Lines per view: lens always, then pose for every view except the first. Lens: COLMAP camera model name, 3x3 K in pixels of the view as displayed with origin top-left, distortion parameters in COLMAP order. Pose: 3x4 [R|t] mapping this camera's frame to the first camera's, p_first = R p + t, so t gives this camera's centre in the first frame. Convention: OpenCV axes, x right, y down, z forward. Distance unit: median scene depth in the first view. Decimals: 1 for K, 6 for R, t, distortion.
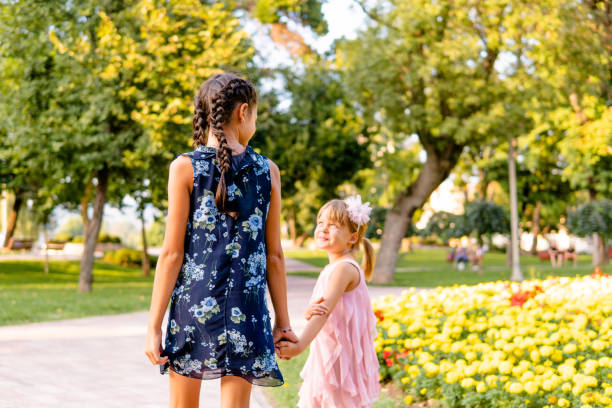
lens RADIAL K [[852.8, 0, 306.0], [0, 852.8, 204.0], [0, 0, 1]] dist [-0.182115, -0.151092]
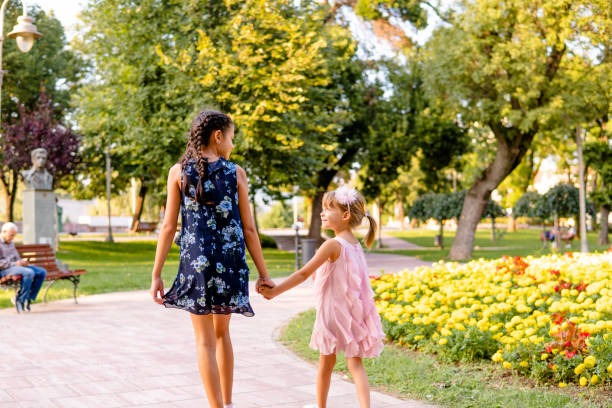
lens RADIAL K [[852.8, 0, 306.0], [0, 852.8, 204.0], [0, 0, 1]] dist [-0.182115, -0.151092]
pose [[0.987366, -0.007526, -0.158275, 0.080957], [0.011003, 0.999717, 0.021102, -0.005857], [0.158071, -0.022577, 0.987170, -0.140753]]
